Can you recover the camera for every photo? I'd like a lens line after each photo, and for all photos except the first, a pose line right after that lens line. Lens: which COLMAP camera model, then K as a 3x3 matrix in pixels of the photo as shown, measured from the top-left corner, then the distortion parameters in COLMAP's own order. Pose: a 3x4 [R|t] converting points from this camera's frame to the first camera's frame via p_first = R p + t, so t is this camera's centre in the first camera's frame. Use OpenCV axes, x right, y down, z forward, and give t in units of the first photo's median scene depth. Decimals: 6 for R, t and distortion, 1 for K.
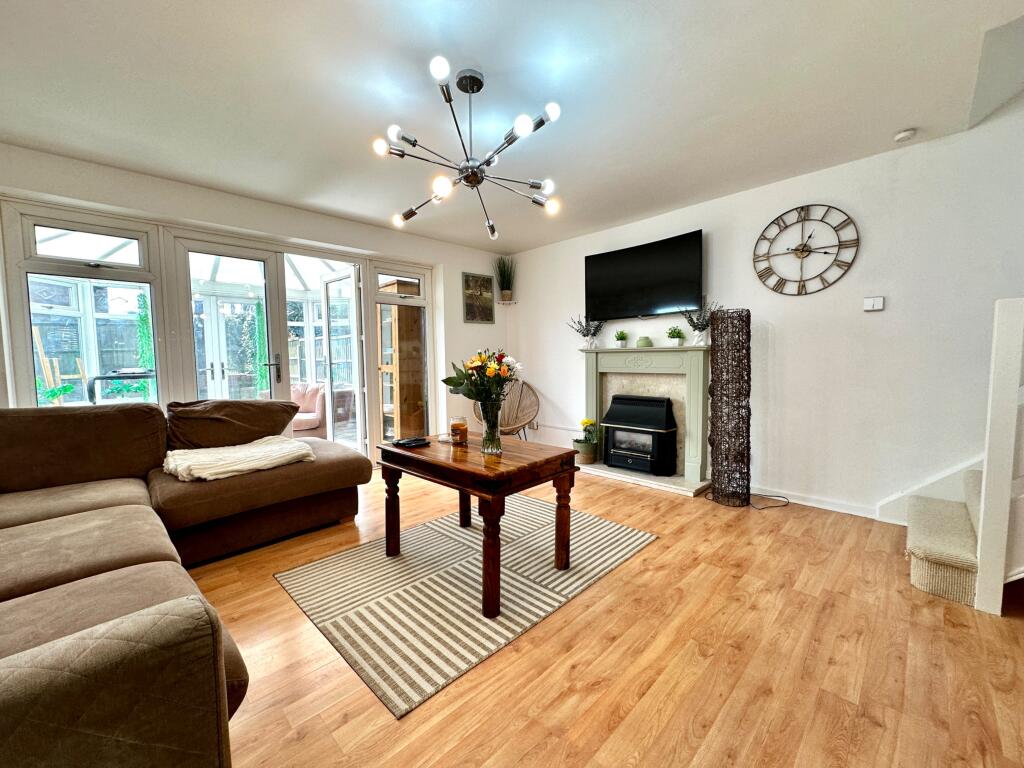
lens RADIAL K [[409.7, 0, 511.0], [0, 409.7, 384.0], [0, 0, 1]] dist [0.000100, 0.000158]
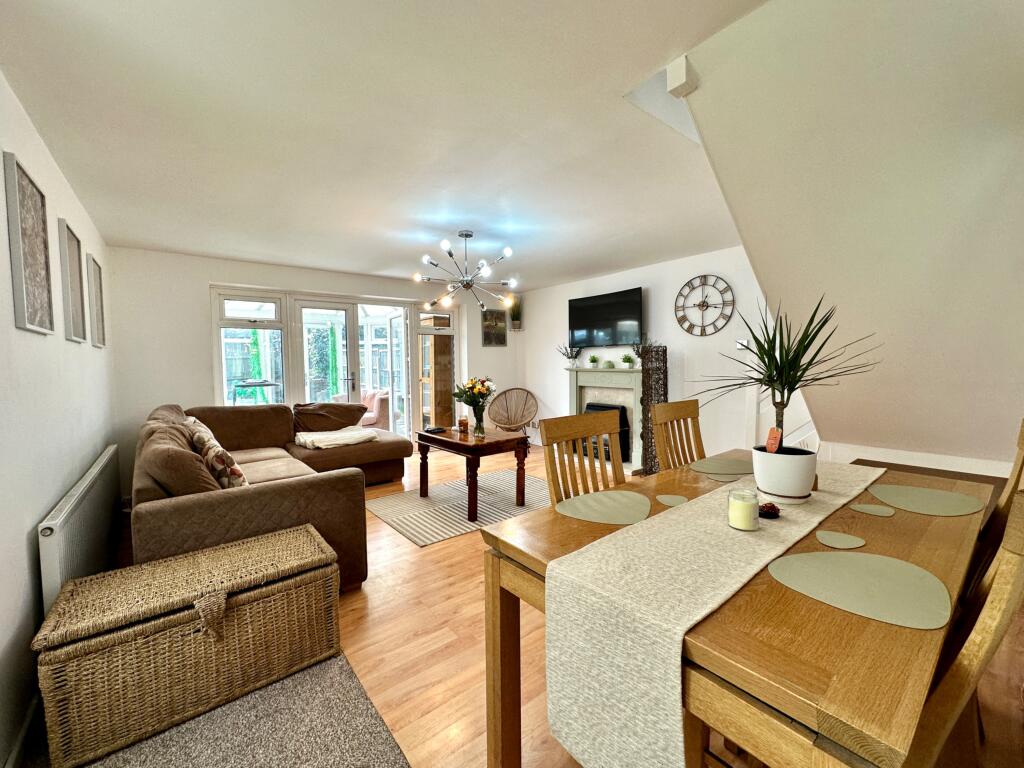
lens RADIAL K [[409.7, 0, 510.8], [0, 409.7, 383.4], [0, 0, 1]] dist [0.000100, 0.000158]
pose [[0.994536, 0.009521, -0.103960, 0.207626], [-0.010658, 0.999889, -0.010385, -0.030612], [0.103849, 0.011436, 0.994527, -0.560448]]
